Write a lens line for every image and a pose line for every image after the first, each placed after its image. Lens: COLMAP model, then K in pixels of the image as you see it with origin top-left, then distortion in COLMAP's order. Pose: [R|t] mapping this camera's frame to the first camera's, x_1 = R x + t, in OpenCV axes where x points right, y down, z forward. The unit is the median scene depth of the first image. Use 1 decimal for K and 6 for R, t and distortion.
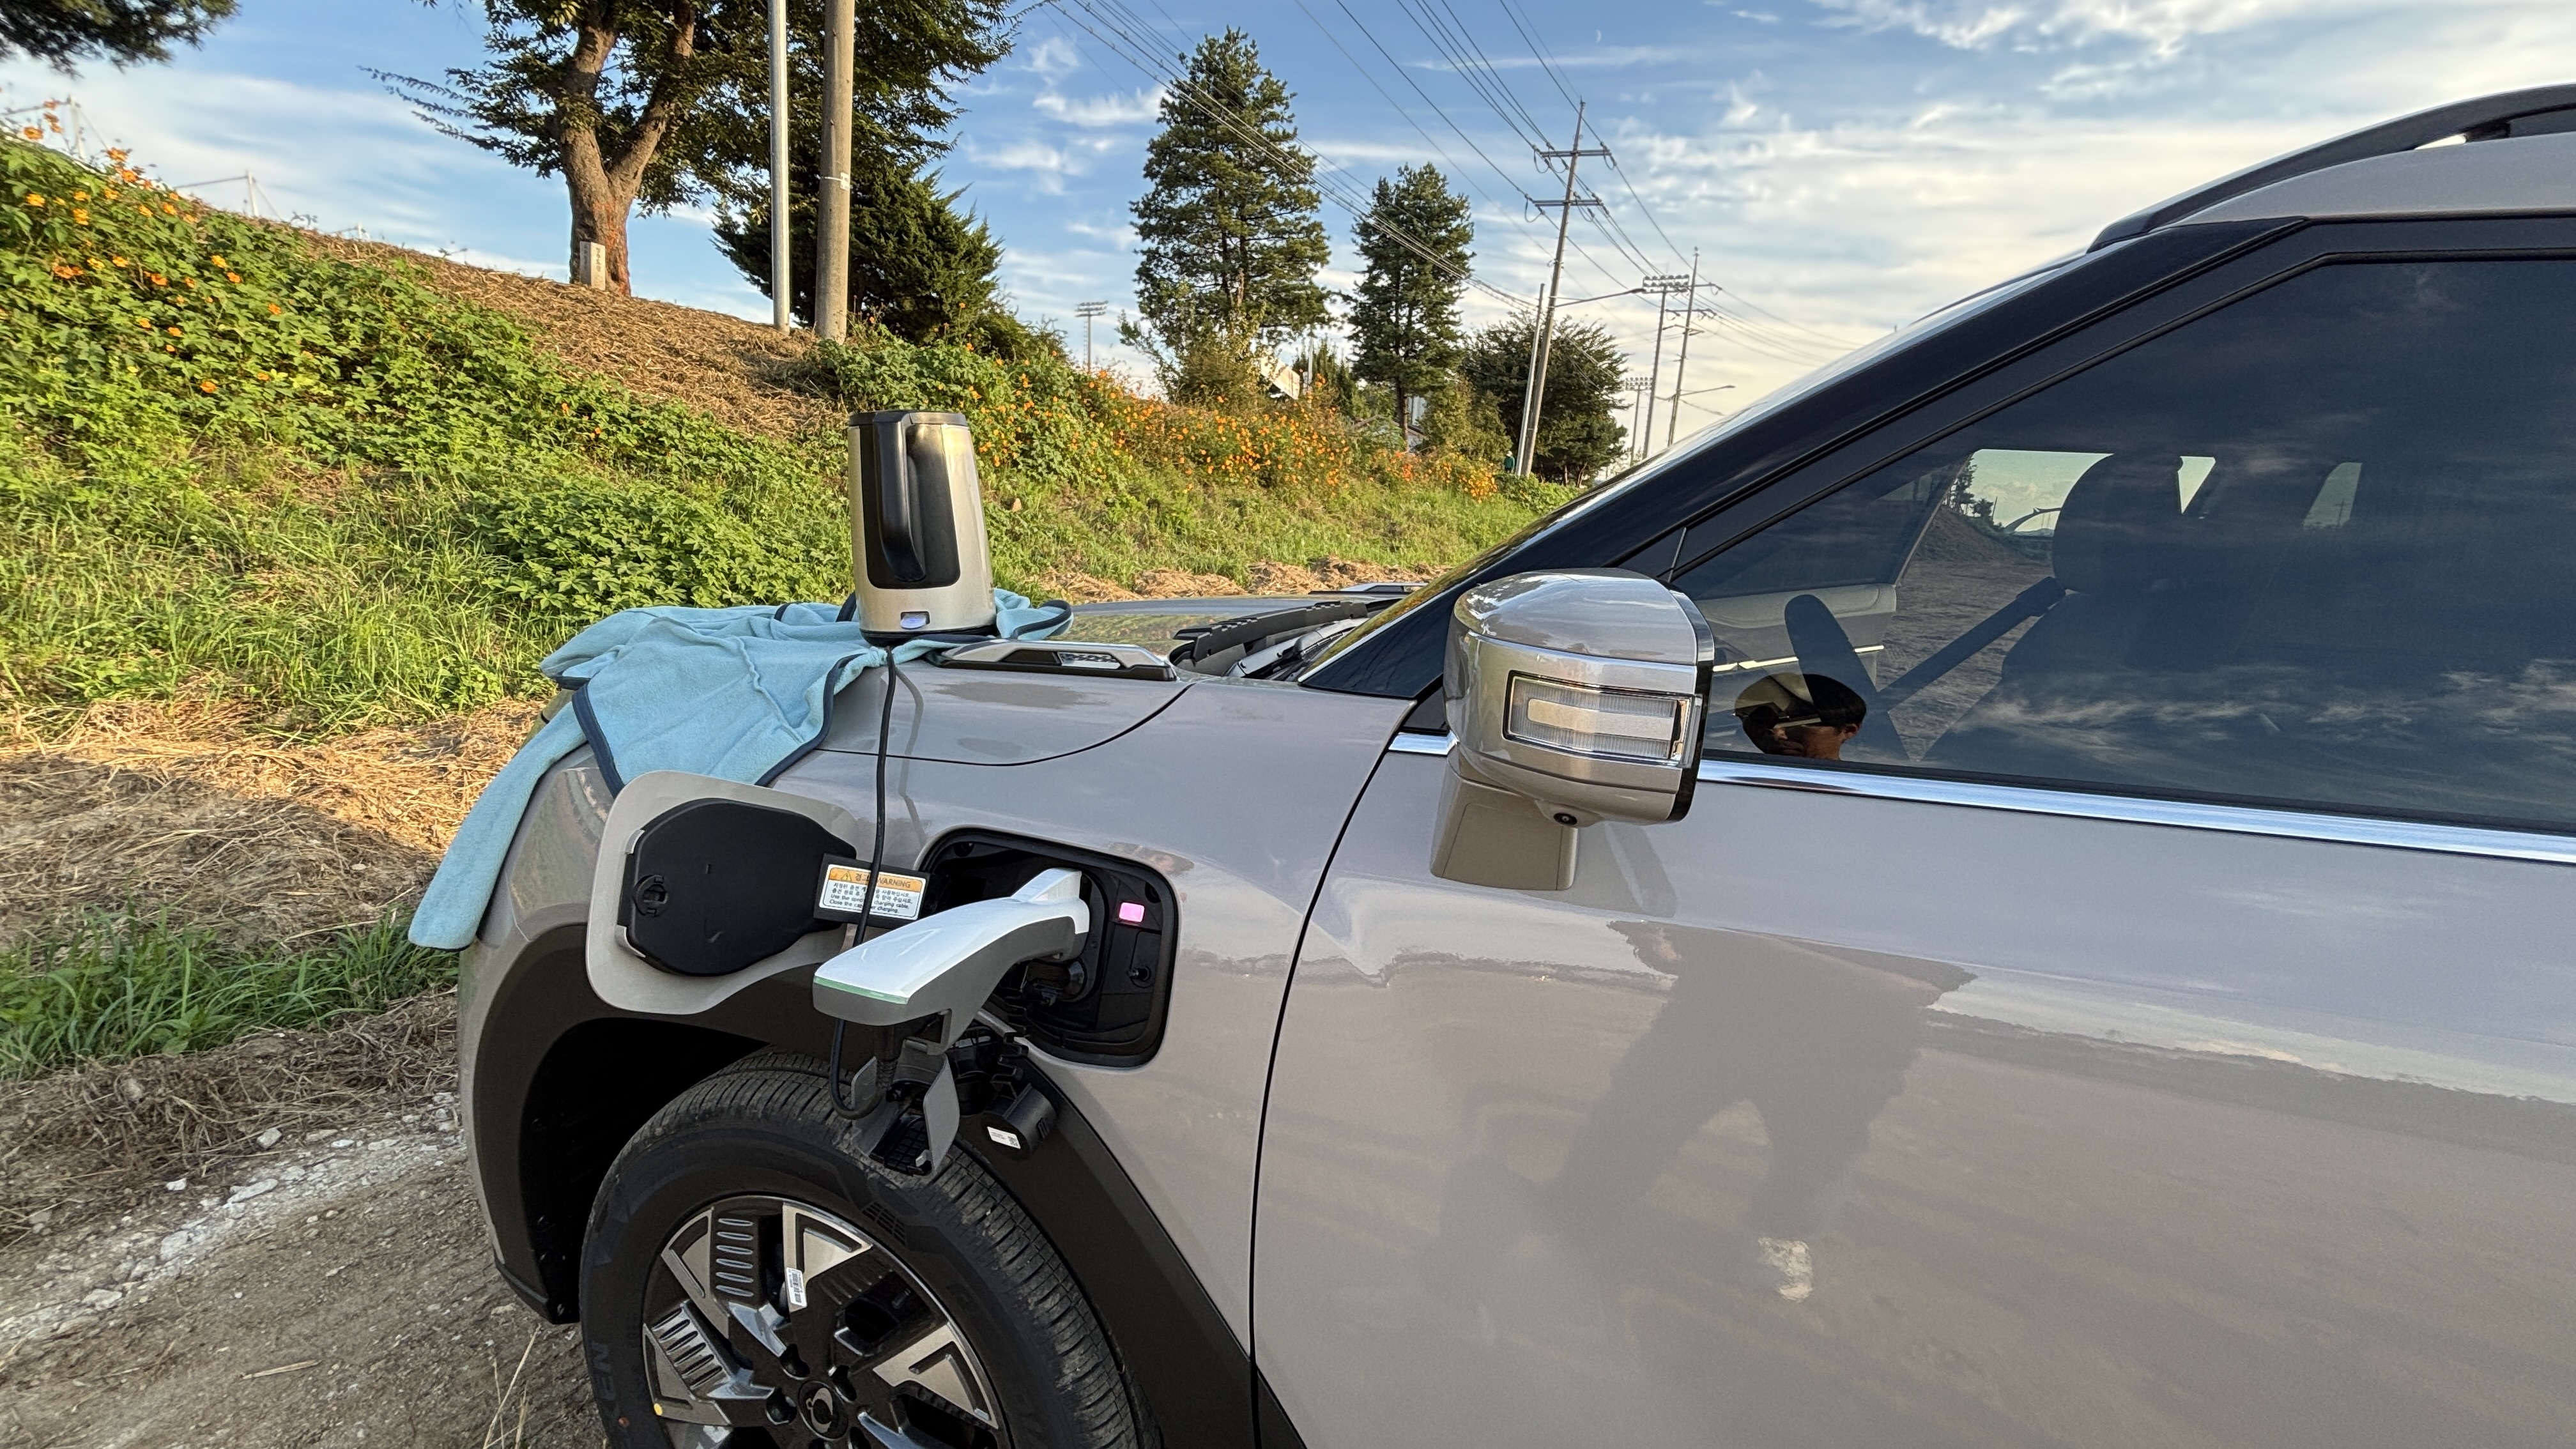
lens RADIAL K [[1058.8, 0, 1282.5], [0, 1058.8, 713.9], [0, 0, 1]] dist [0.009778, -0.002930]
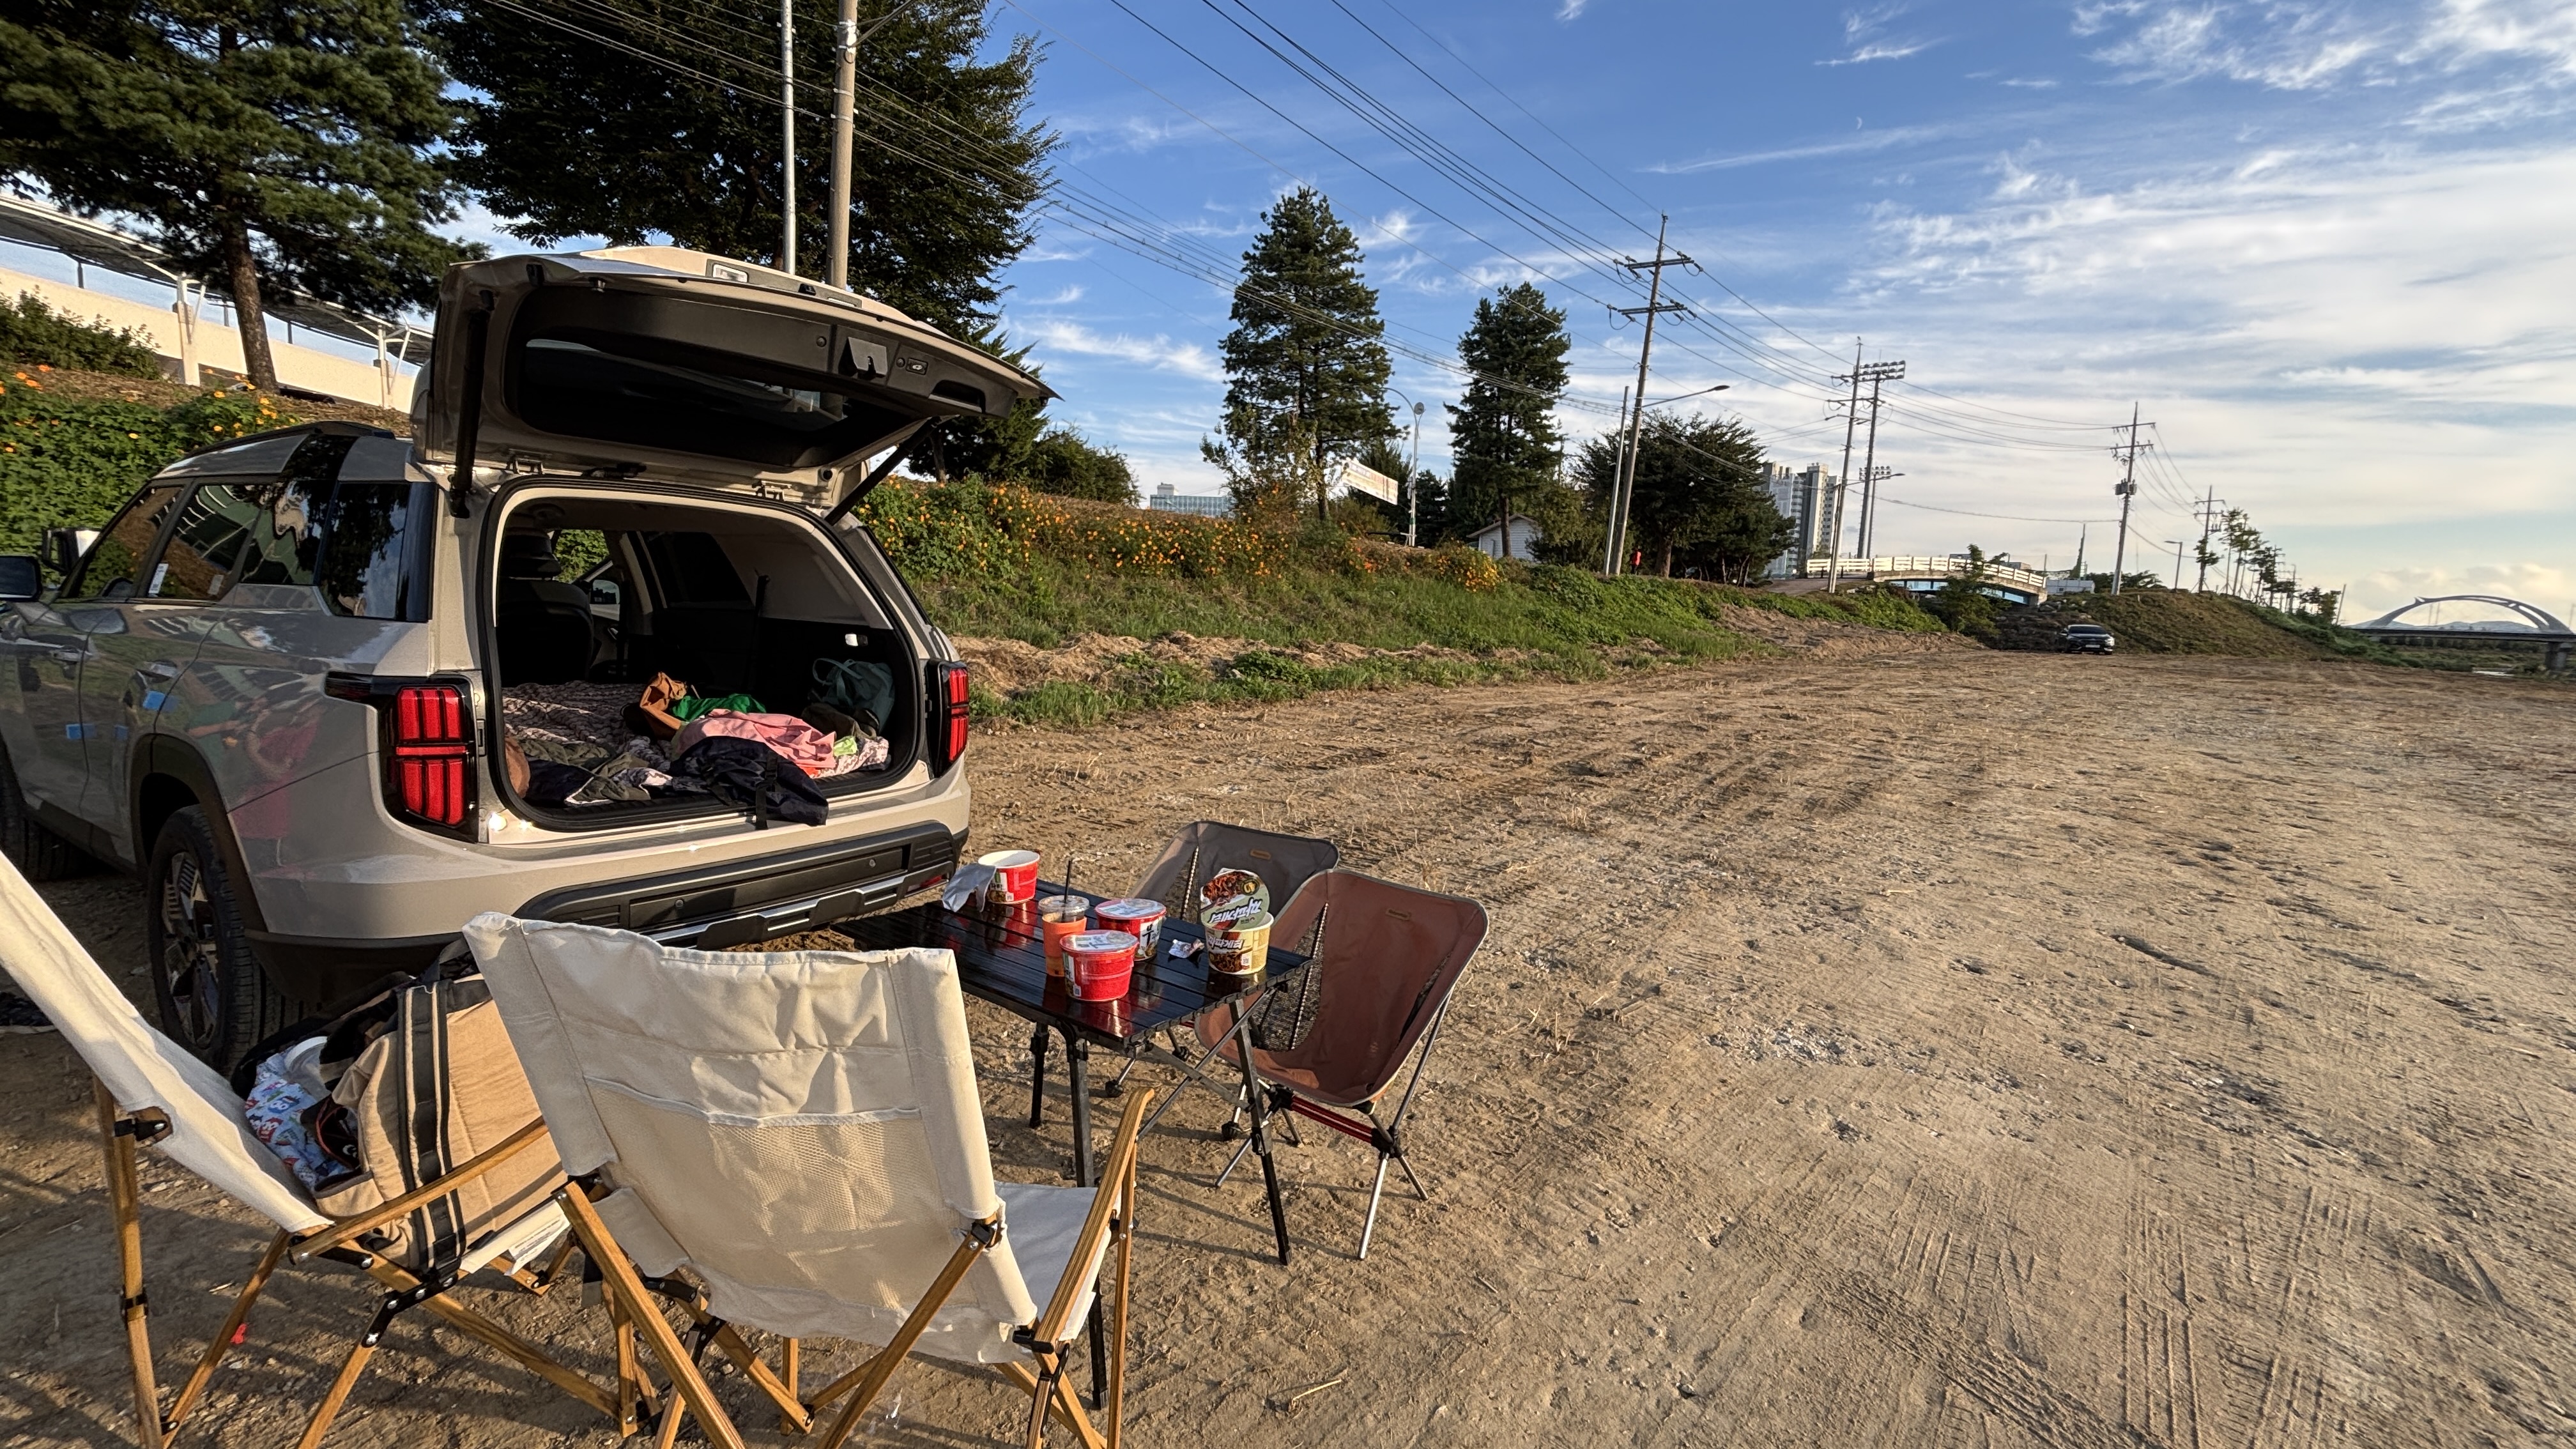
lens RADIAL K [[1058.8, 0, 1286.5], [0, 1058.8, 728.6], [0, 0, 1]] dist [0.009778, -0.002930]
pose [[0.976599, 0.010572, -0.214810, 0.107126], [-0.028141, 0.996486, -0.078895, 0.014200], [0.213221, 0.083093, 0.973464, -0.038308]]
